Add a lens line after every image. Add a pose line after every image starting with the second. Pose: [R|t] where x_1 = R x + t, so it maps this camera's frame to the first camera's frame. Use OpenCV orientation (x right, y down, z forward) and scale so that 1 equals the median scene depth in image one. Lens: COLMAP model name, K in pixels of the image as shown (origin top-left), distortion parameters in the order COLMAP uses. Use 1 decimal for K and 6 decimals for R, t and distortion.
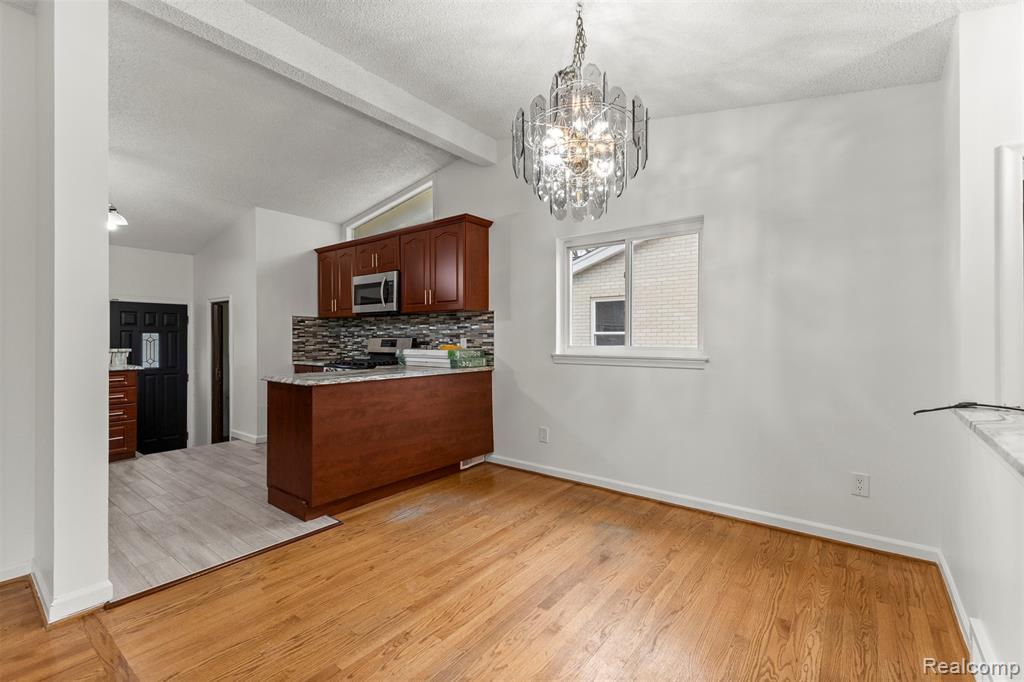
lens RADIAL K [[444.6, 0, 508.8], [0, 444.6, 339.6], [0, 0, 1]] dist [0.013691, -0.002772]
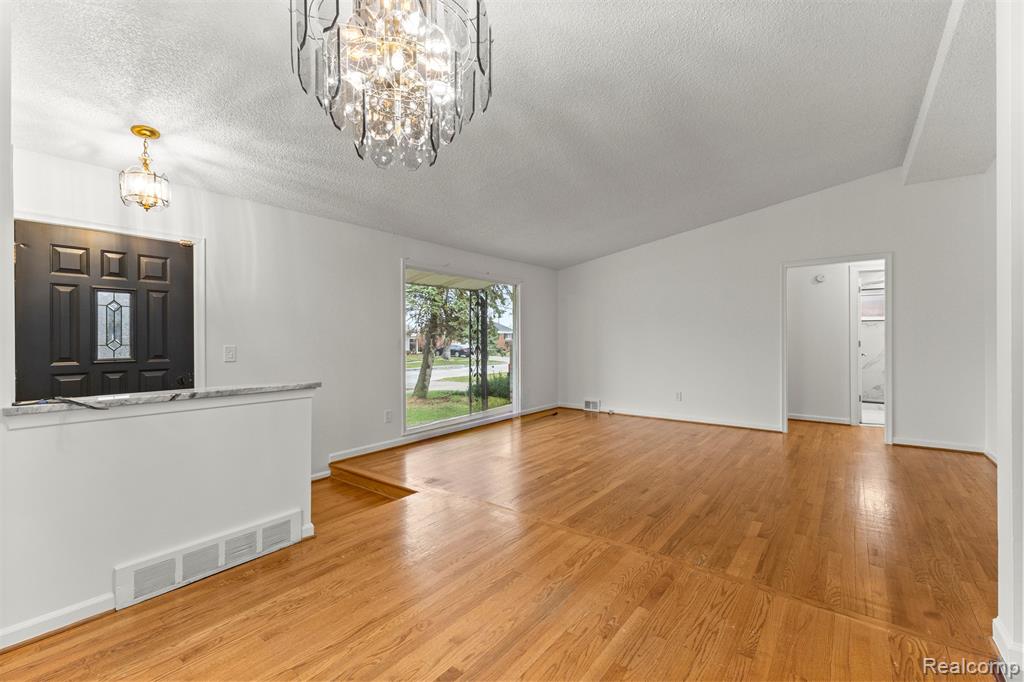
lens RADIAL K [[444.6, 0, 512.5], [0, 444.6, 336.7], [0, 0, 1]] dist [0.013691, -0.002772]
pose [[-0.999973, 0.004693, -0.005667, -0.009581], [0.004703, 0.999987, -0.001818, 0.001811], [0.005658, -0.001844, -0.999982, 0.816940]]
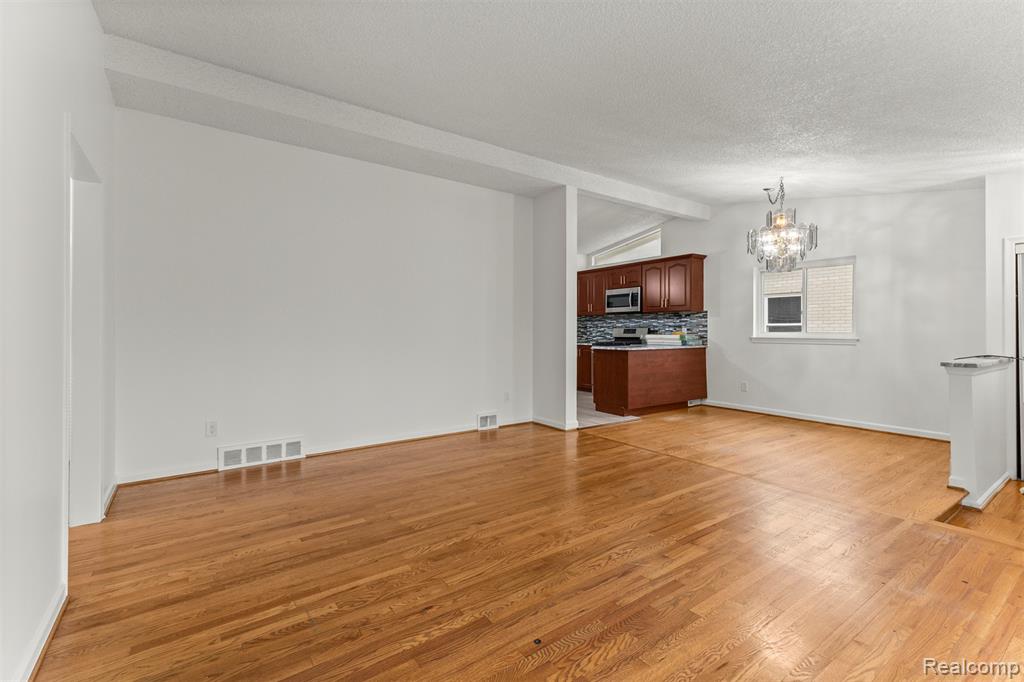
lens RADIAL K [[444.6, 0, 512.2], [0, 444.6, 333.0], [0, 0, 1]] dist [0.013691, -0.002772]
pose [[0.954814, 0.000181, -0.297204, -0.219929], [0.000863, 0.999994, 0.003381, 0.009539], [0.297203, -0.003485, 0.954808, -0.728292]]
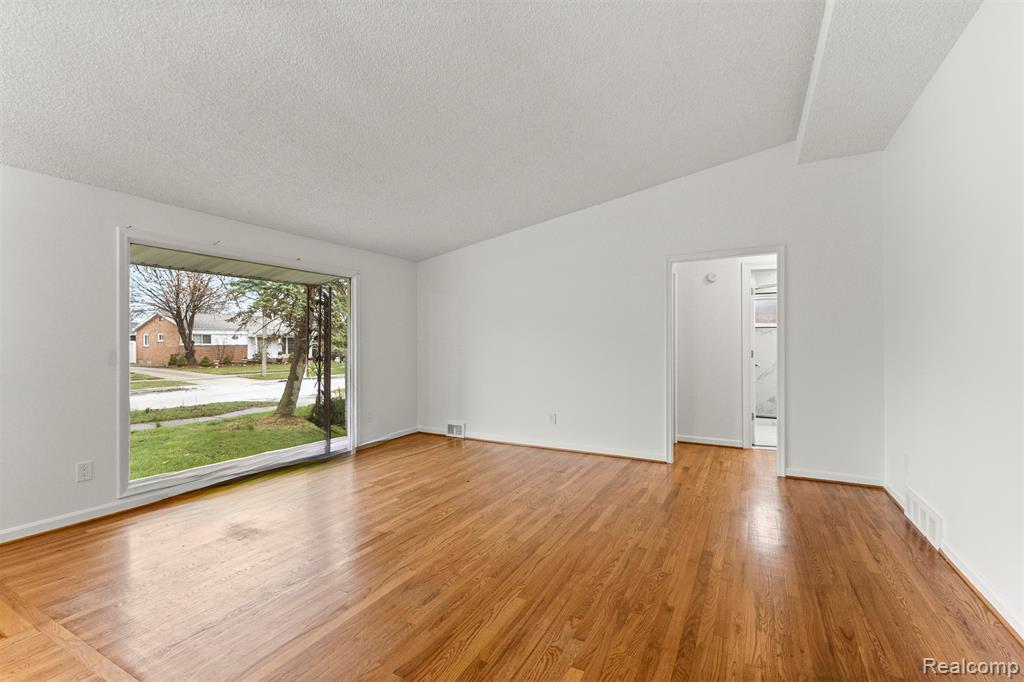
lens RADIAL K [[450.7, 0, 509.1], [0, 450.7, 340.9], [0, 0, 1]] dist [0.006161, 0.000102]
pose [[-0.987634, 0.002466, -0.156760, -0.251516], [0.003070, 0.999989, -0.003615, -0.006370], [0.156749, -0.004052, -0.987630, 0.539460]]
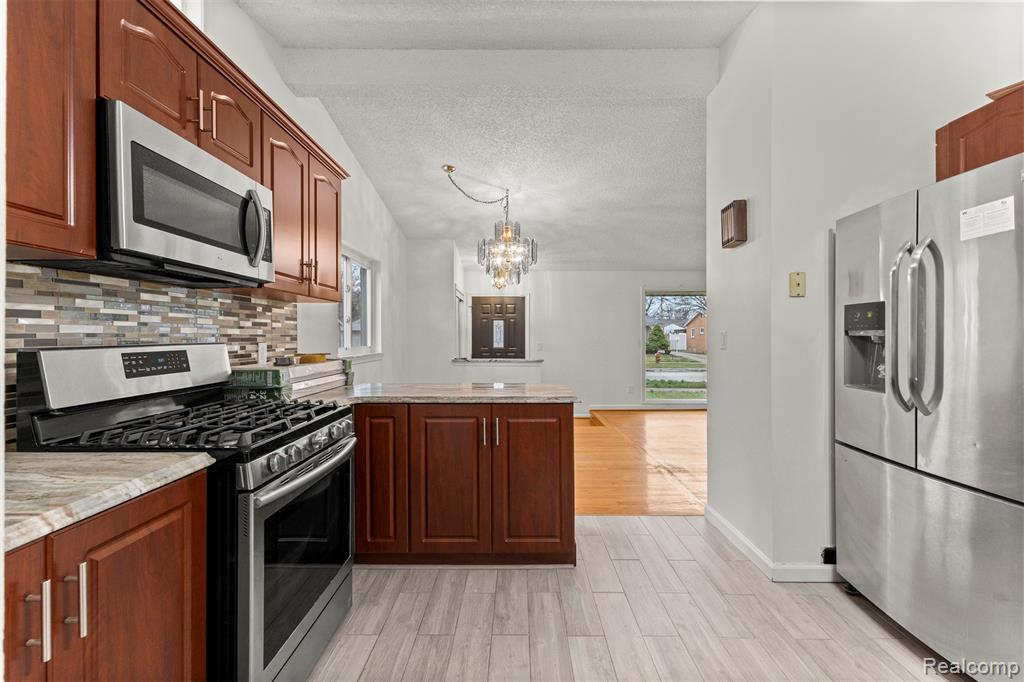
lens RADIAL K [[444.6, 0, 514.1], [0, 444.6, 337.0], [0, 0, 1]] dist [0.013691, -0.002772]
pose [[-0.610905, -0.000343, 0.791704, -0.767557], [0.003401, 0.999990, 0.003058, -0.012250], [-0.791697, 0.004561, -0.610897, 1.107827]]
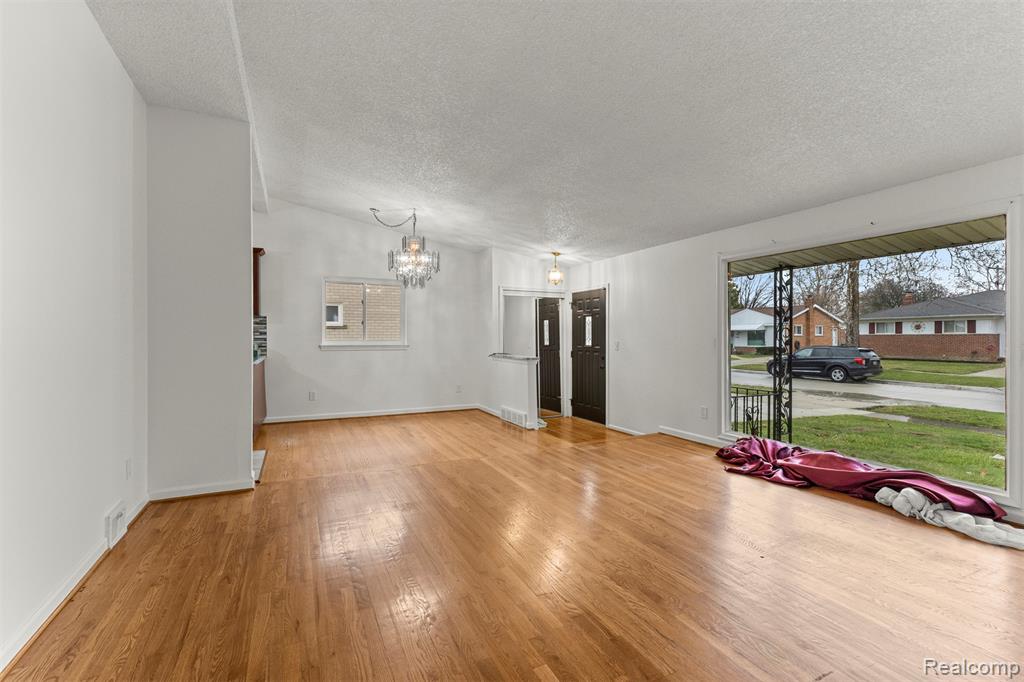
lens RADIAL K [[451.4, 0, 514.5], [0, 451.4, 348.4], [0, 0, 1]] dist [0.011344, -0.001623]
pose [[0.446216, -0.021379, 0.894670, -0.932799], [0.000220, 0.999717, 0.023779, 0.003470], [-0.894925, -0.010414, 0.446094, -0.338069]]
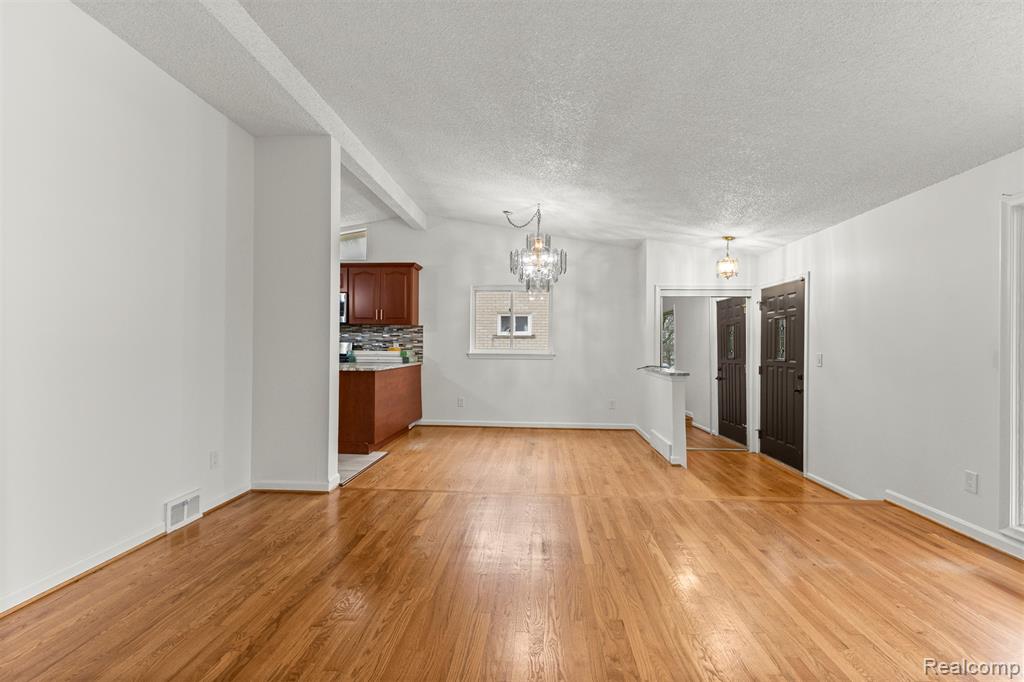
lens RADIAL K [[444.6, 0, 513.1], [0, 444.6, 343.1], [0, 0, 1]] dist [0.013691, -0.002772]
pose [[0.827366, 0.011150, 0.561553, -0.608488], [-0.007899, 0.999935, -0.008217, 0.005879], [-0.561608, 0.002363, 0.827400, -0.419914]]
